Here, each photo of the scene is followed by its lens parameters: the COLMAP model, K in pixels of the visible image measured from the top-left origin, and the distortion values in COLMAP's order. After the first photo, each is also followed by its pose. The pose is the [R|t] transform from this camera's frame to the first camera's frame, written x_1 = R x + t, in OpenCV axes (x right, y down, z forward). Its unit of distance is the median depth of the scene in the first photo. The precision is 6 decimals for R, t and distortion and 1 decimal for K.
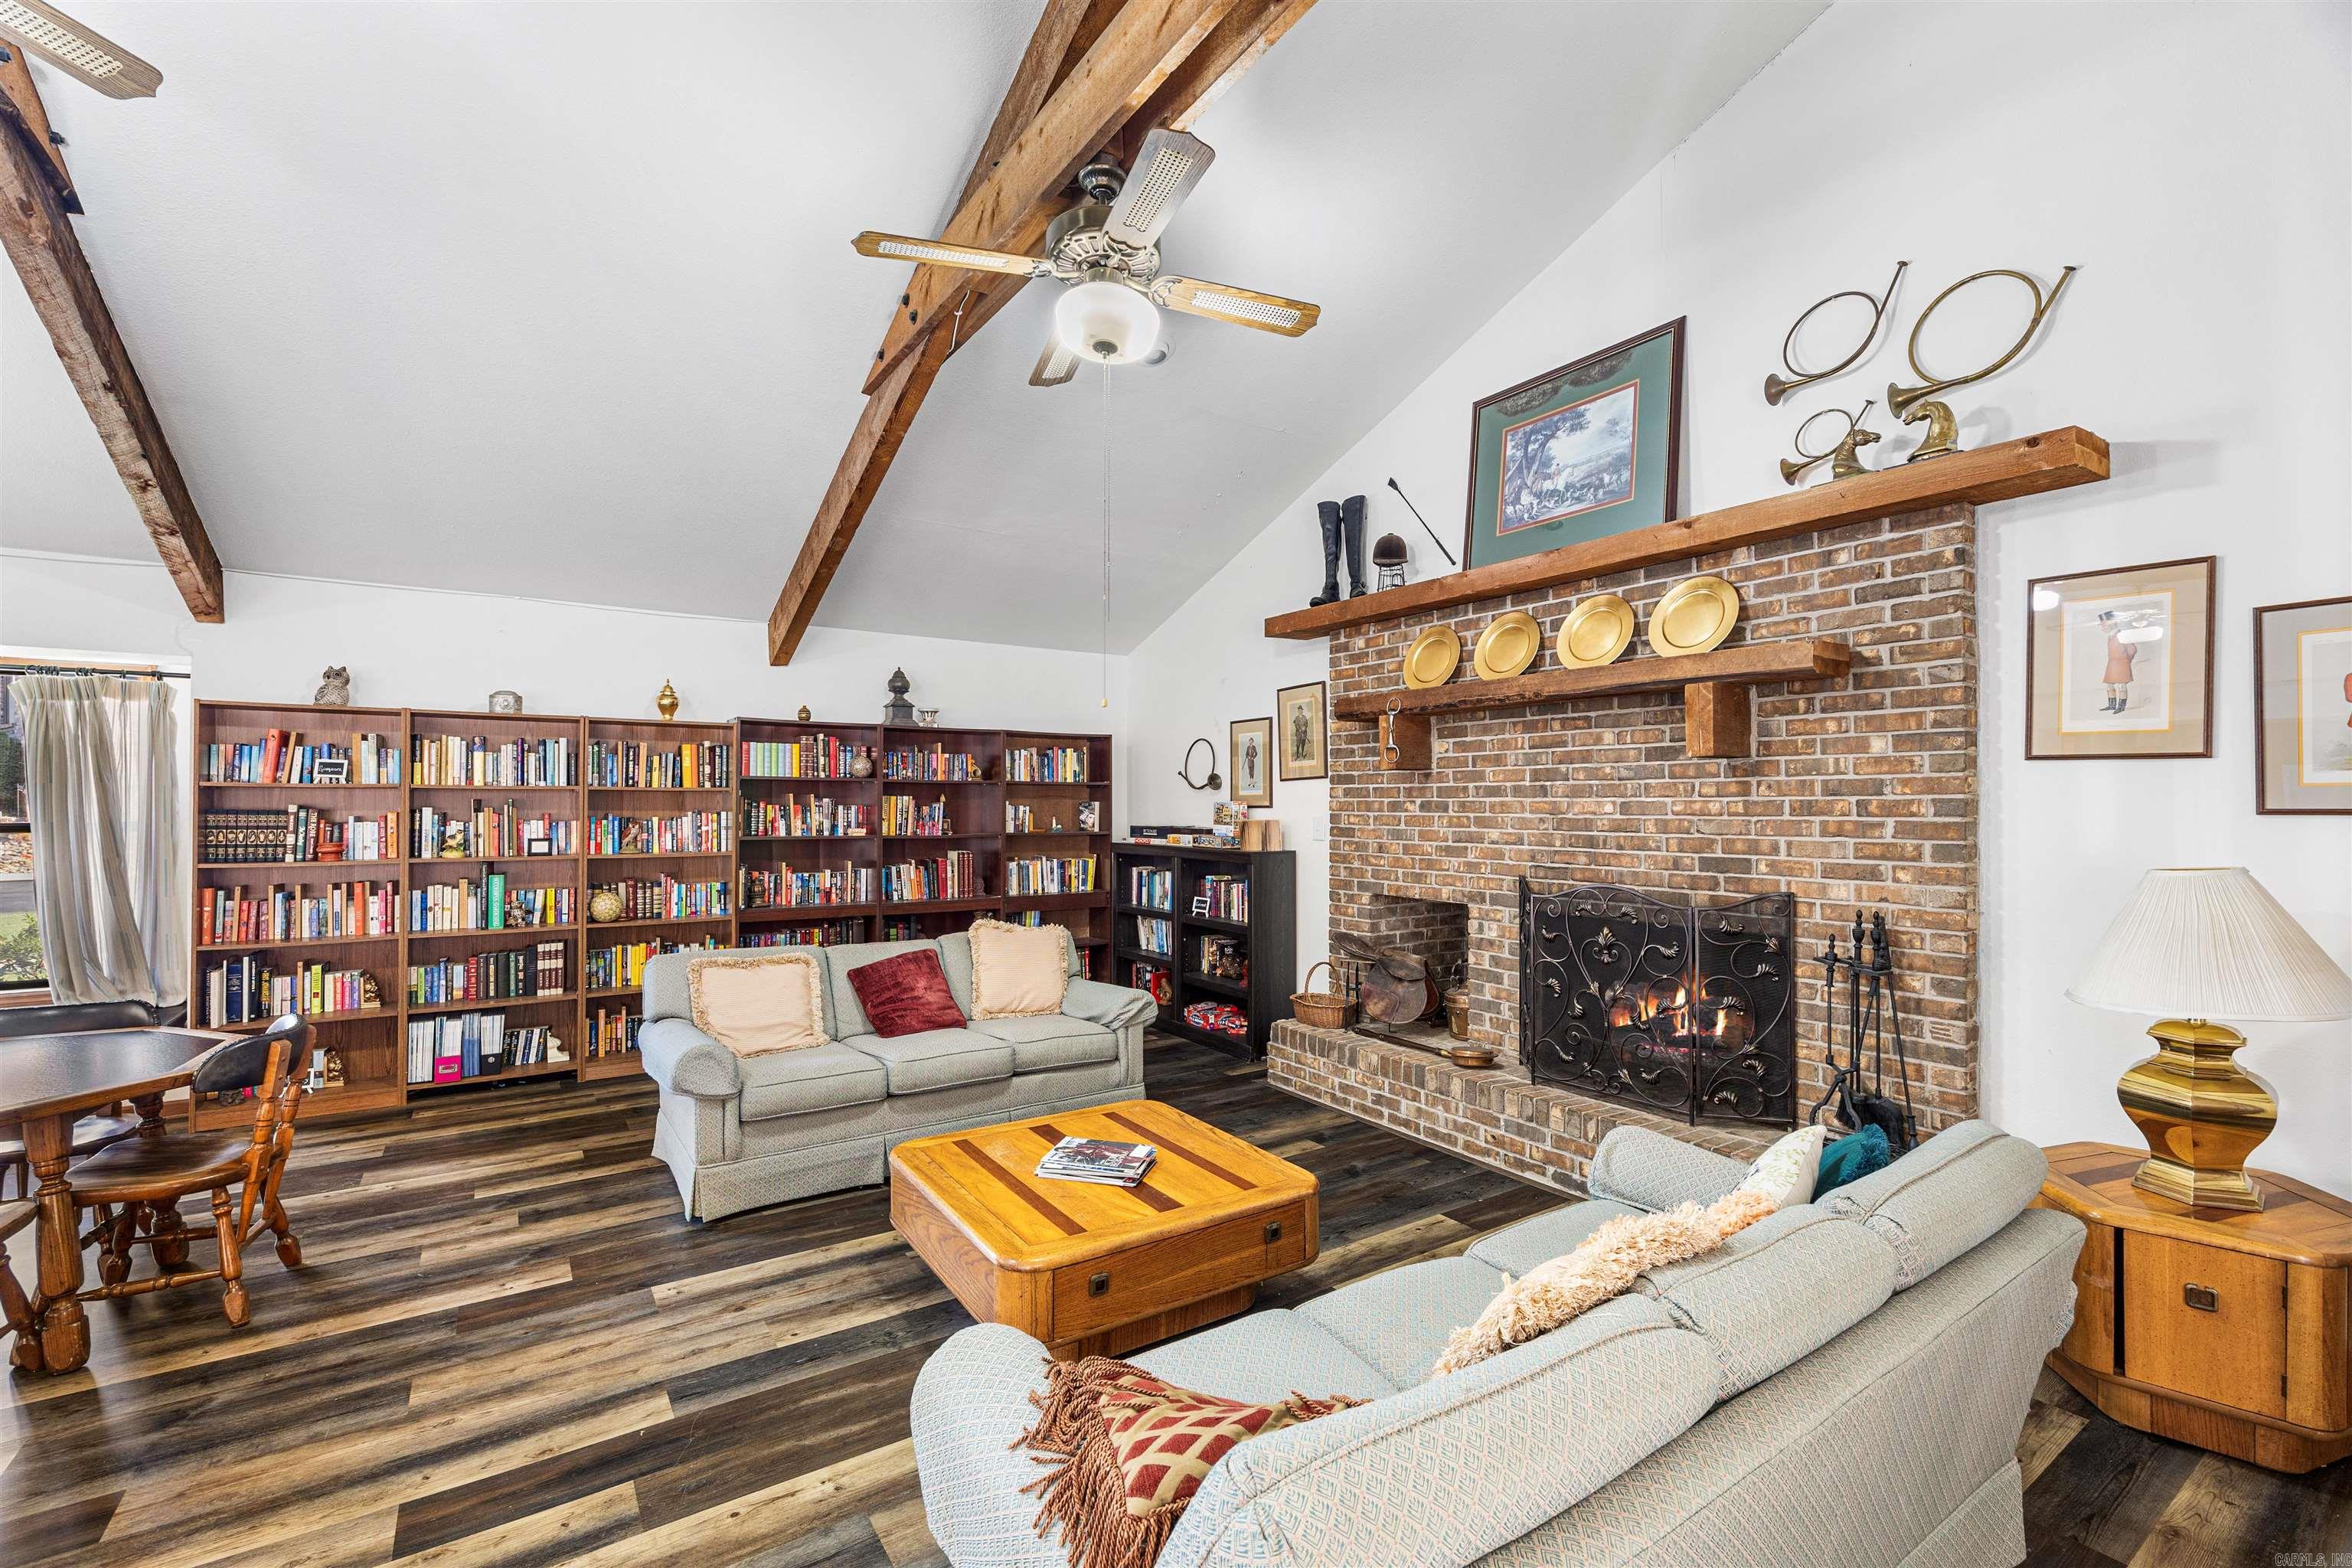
lens RADIAL K [[1001.8, 0, 1178.2], [0, 1001.8, 798.7], [0, 0, 1]] dist [0.002241, -0.002122]
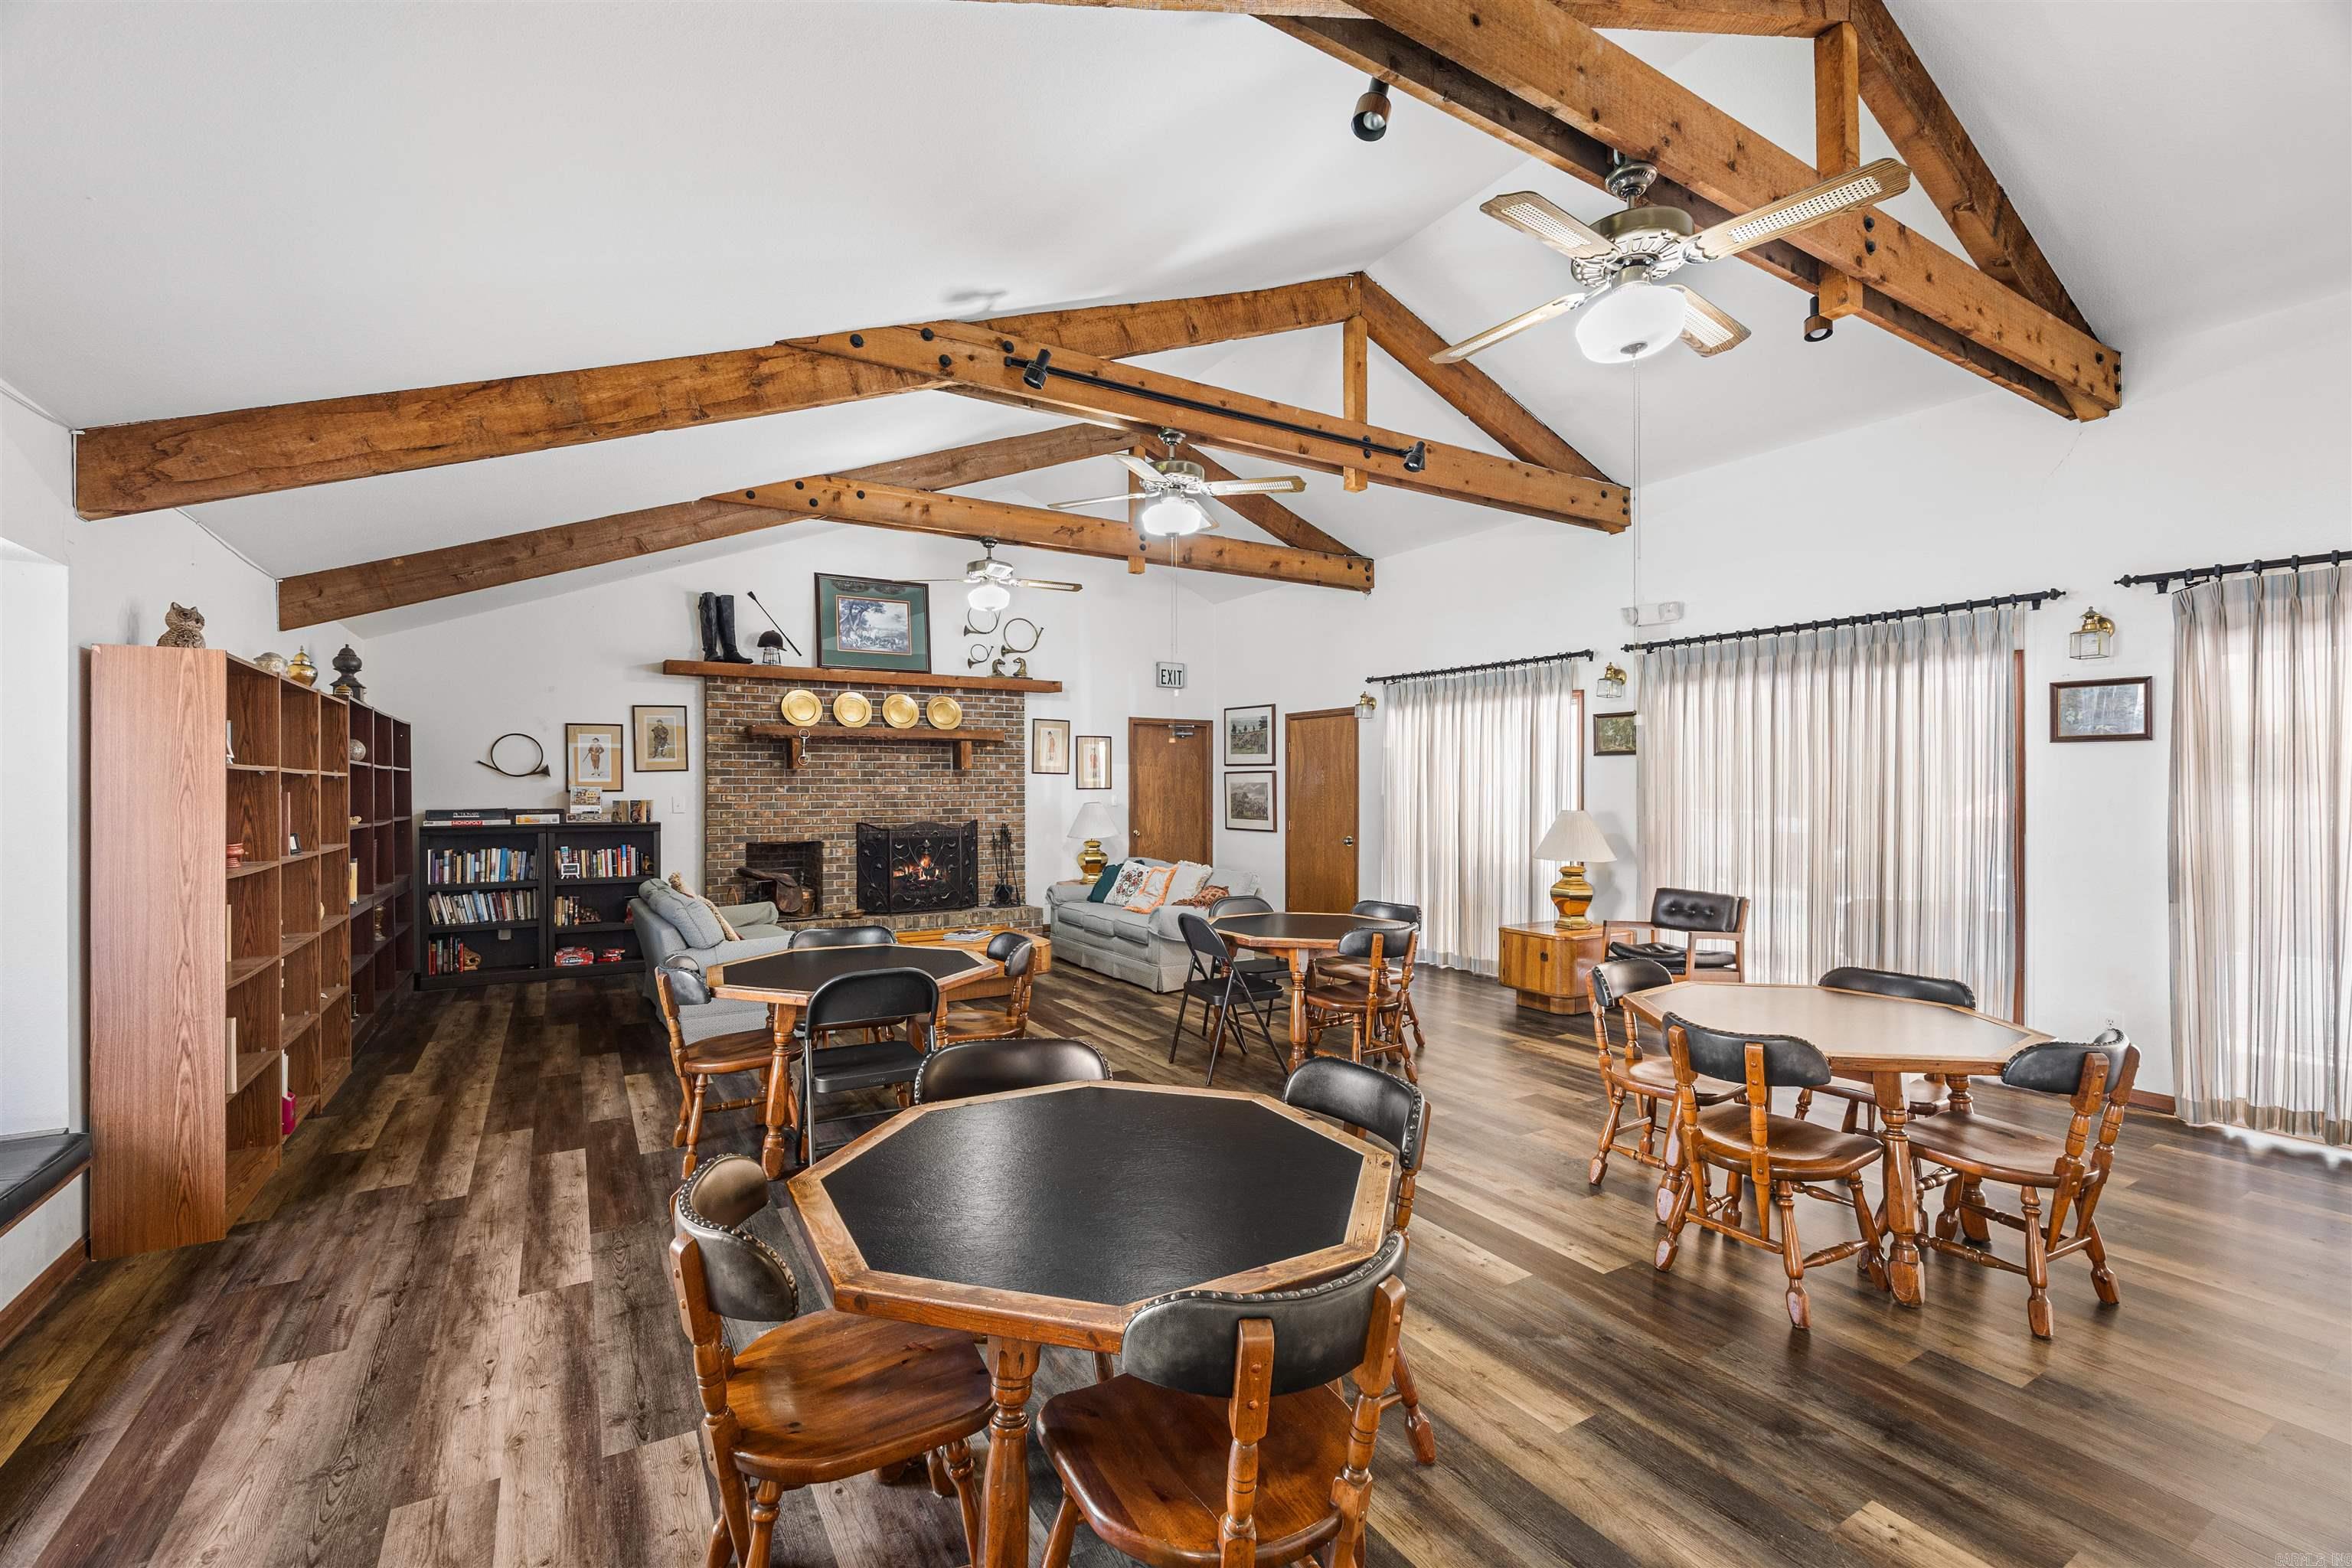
lens RADIAL K [[1001.8, 0, 1174.1], [0, 1001.8, 785.2], [0, 0, 1]] dist [0.002241, -0.002122]
pose [[0.056784, -0.003882, 0.998379, -1.648022], [-0.003775, 0.999984, 0.004103, -0.010581], [-0.998379, -0.004002, 0.056769, 0.242695]]
